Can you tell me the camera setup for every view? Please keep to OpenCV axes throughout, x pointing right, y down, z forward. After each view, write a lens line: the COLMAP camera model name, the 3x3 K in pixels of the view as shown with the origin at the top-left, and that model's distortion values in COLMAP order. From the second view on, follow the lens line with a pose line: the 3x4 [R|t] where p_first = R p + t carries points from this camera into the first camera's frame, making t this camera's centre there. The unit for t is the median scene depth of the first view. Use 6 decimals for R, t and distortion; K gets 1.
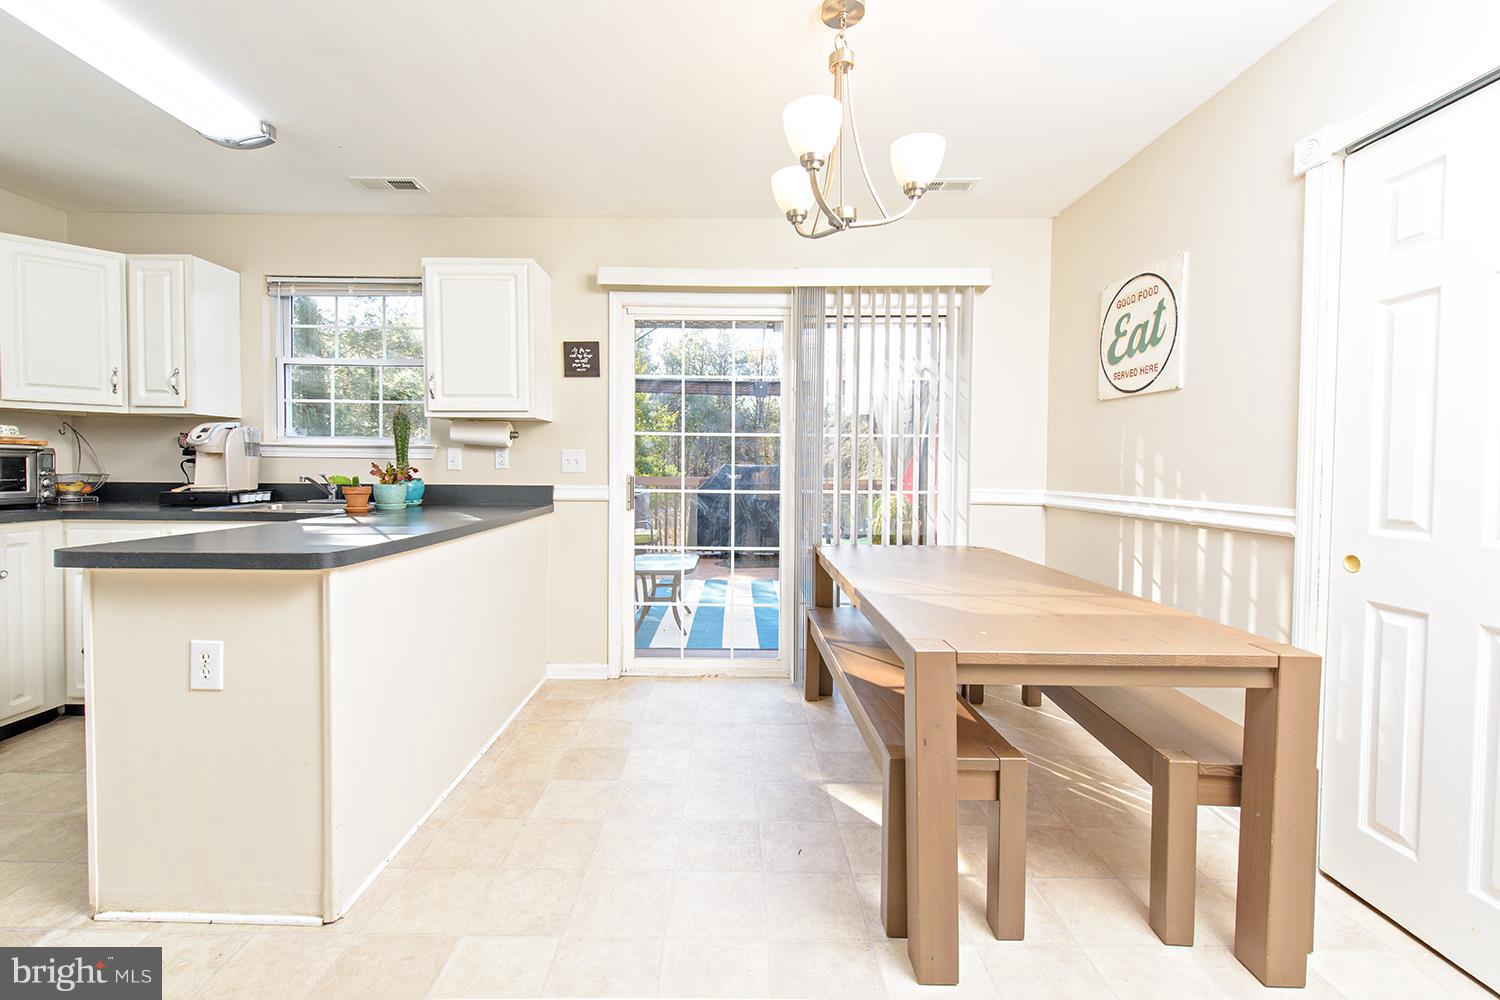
lens RADIAL K [[606.5, 0, 728.5], [0, 606.5, 481.7], [0, 0, 1]] dist [0.012349, -0.006565]
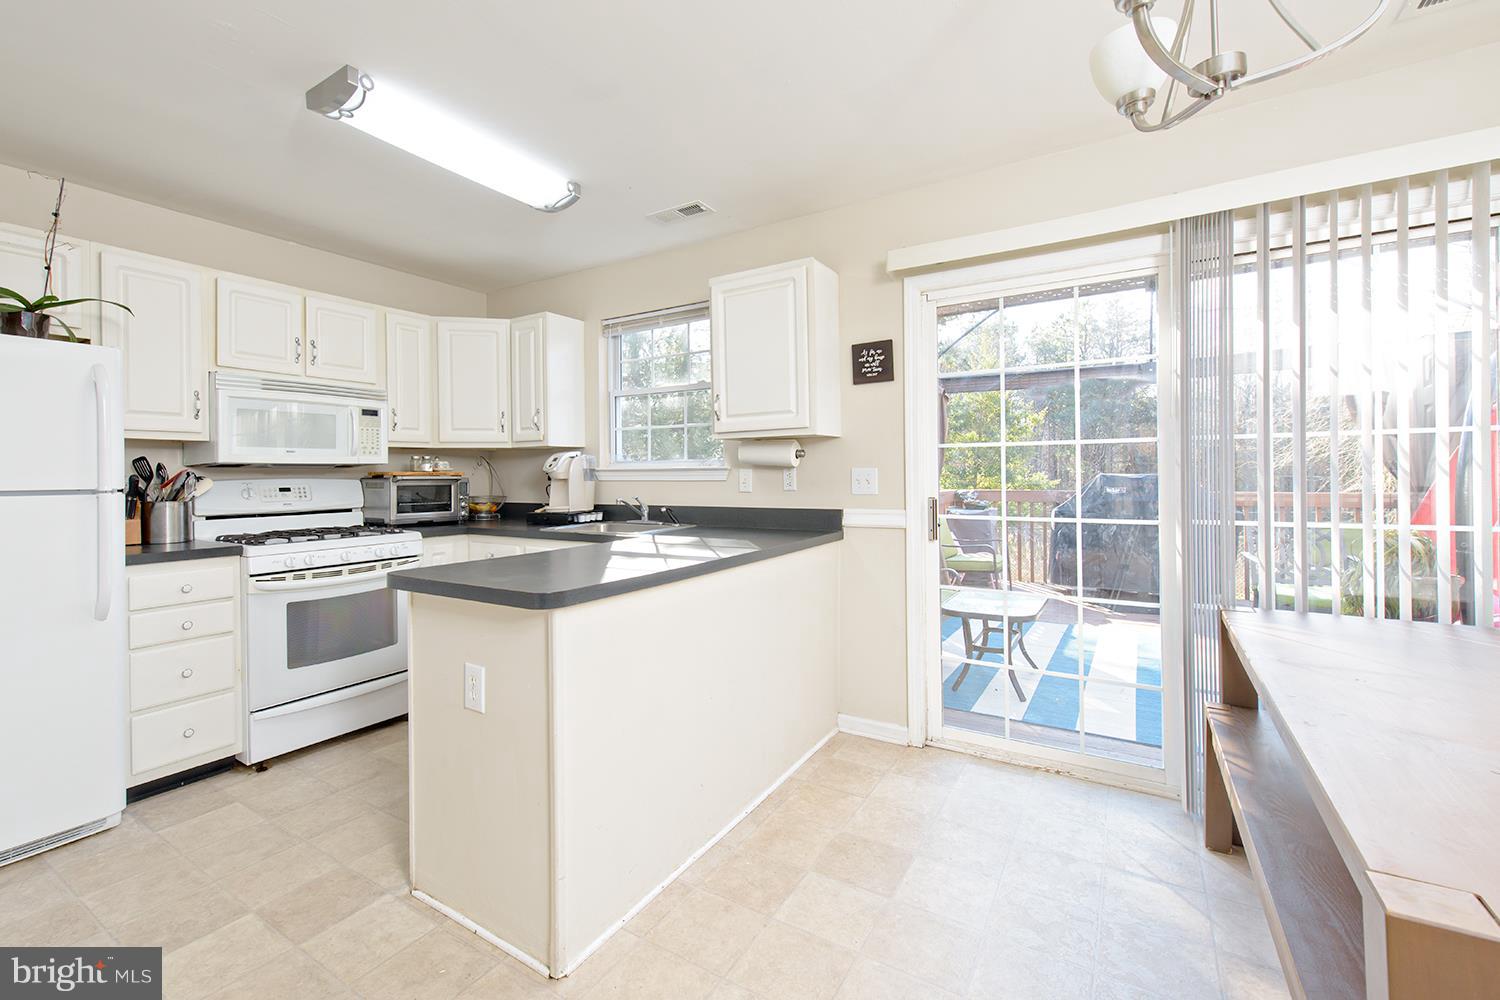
lens RADIAL K [[638.0, 0, 724.5], [0, 638.0, 473.8], [0, 0, 1]] dist [0.003175, -0.000226]
pose [[0.845344, -0.017968, -0.533920, 0.066780], [0.004032, 0.999620, -0.027256, -0.023195], [0.534207, 0.020888, 0.845095, 0.146113]]
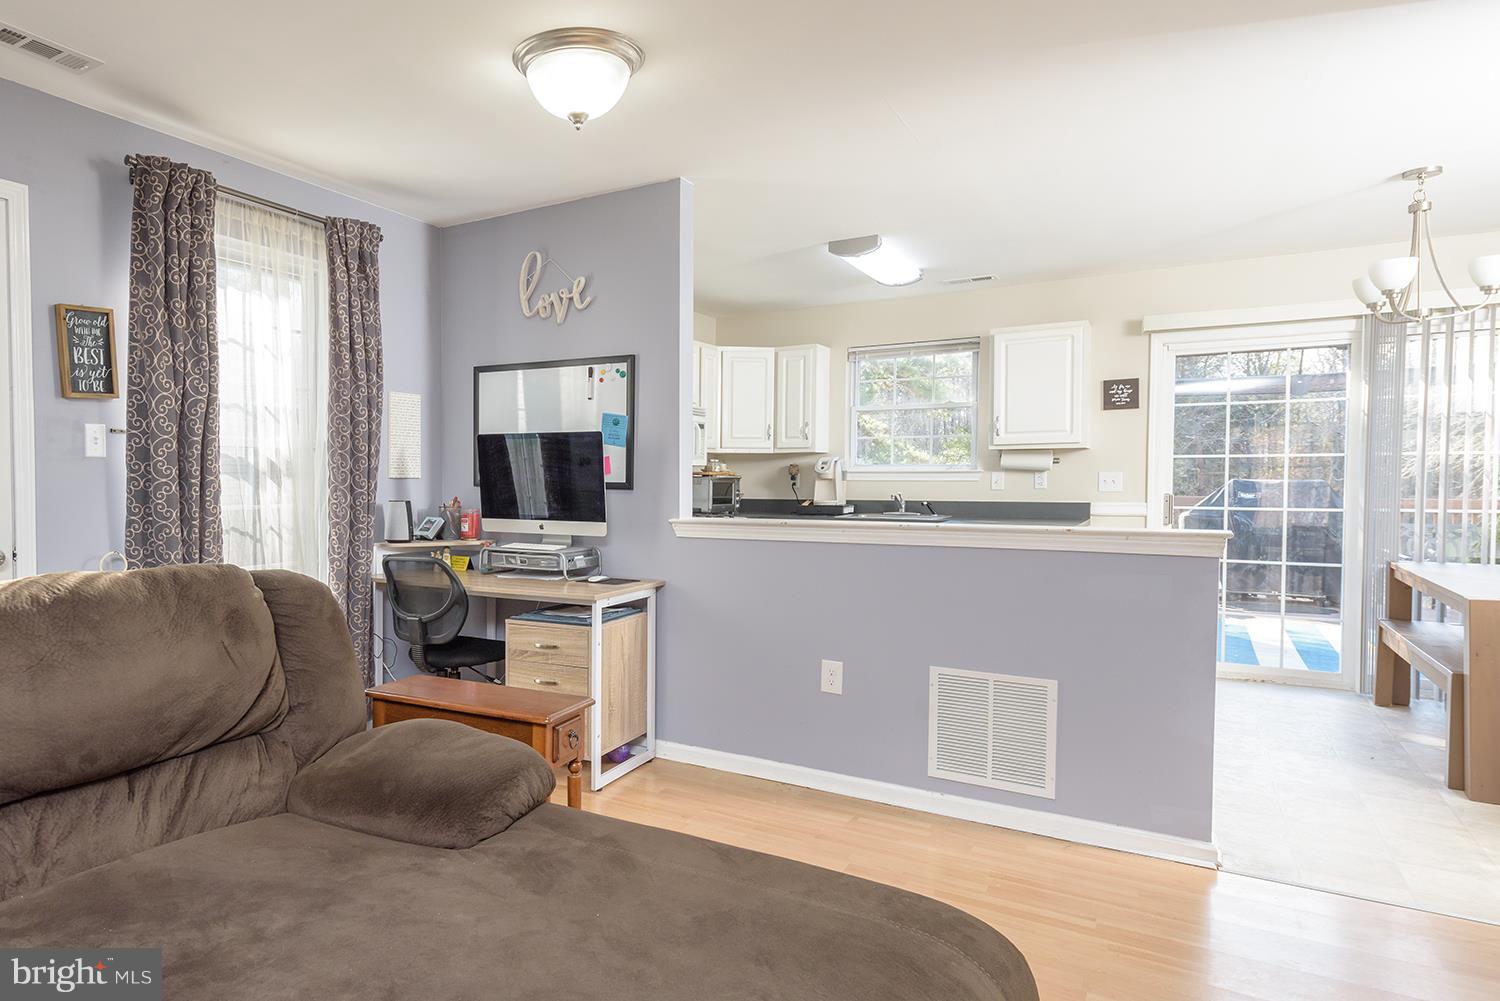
lens RADIAL K [[886.3, 0, 547.2], [0, 886.3, 512.8], [0, 0, 1]] dist [0.005961, -0.010397]
pose [[0.817260, 0.011996, -0.576145, -0.177724], [-0.007264, 0.999918, 0.010515, 0.017386], [0.576224, -0.004409, 0.817280, -1.144284]]
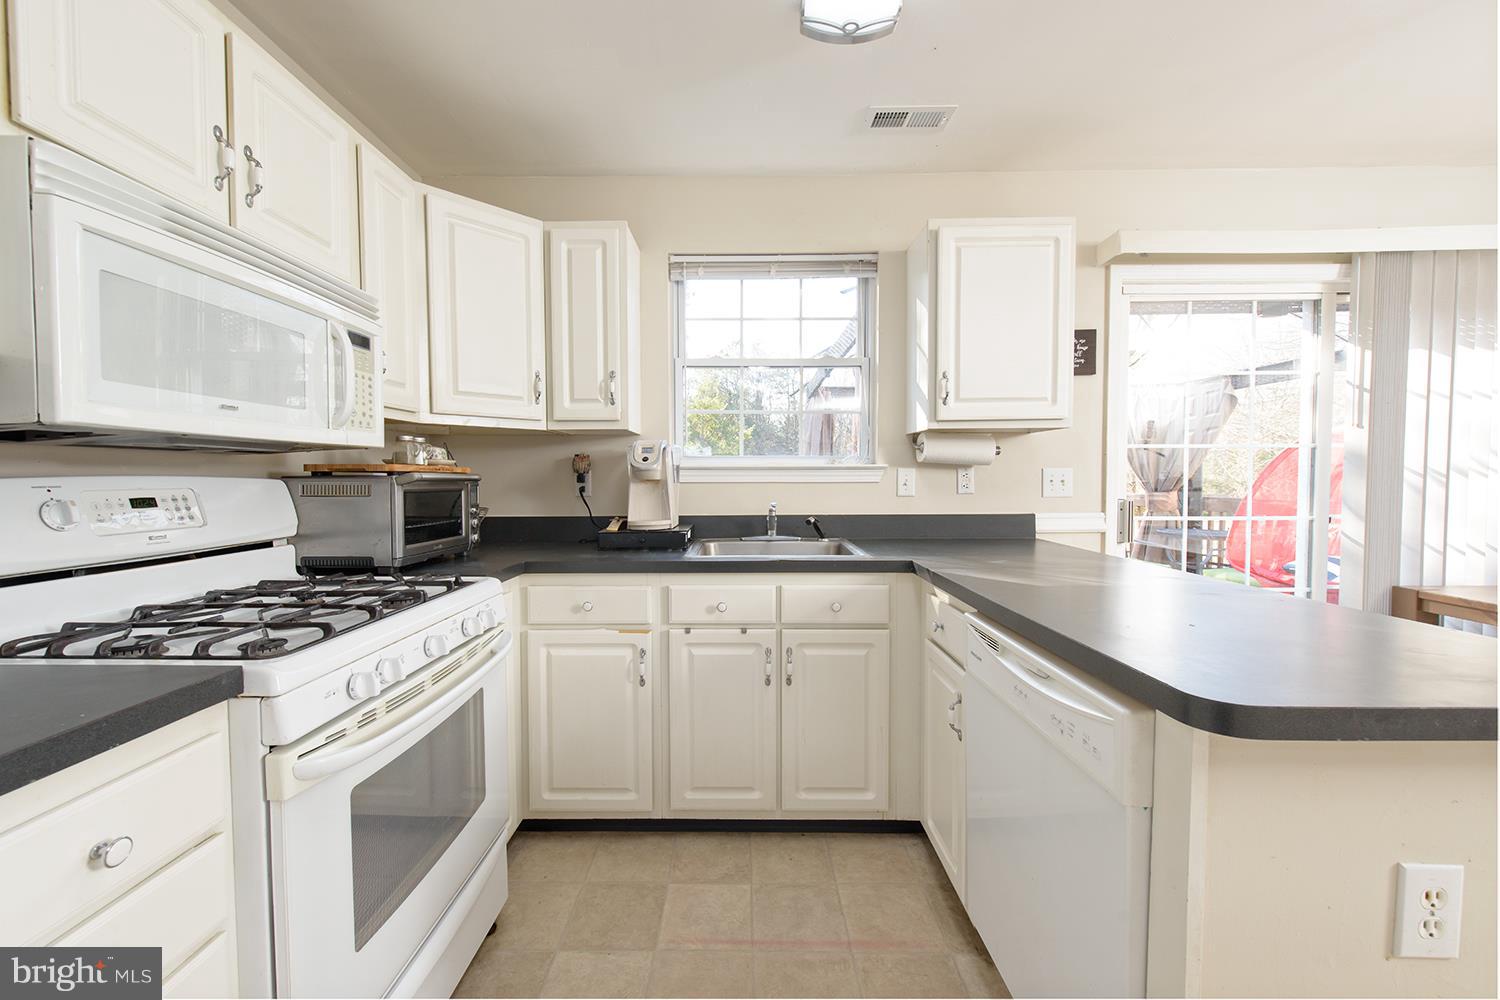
lens RADIAL K [[580.3, 0, 733.4], [0, 580.3, 499.6], [0, 0, 1]] dist [0.000655, -0.000027]
pose [[0.999854, -0.013770, -0.010072, -0.756172], [0.013904, 0.999813, 0.013408, -0.030932], [0.009885, -0.013546, 0.999859, 0.271527]]
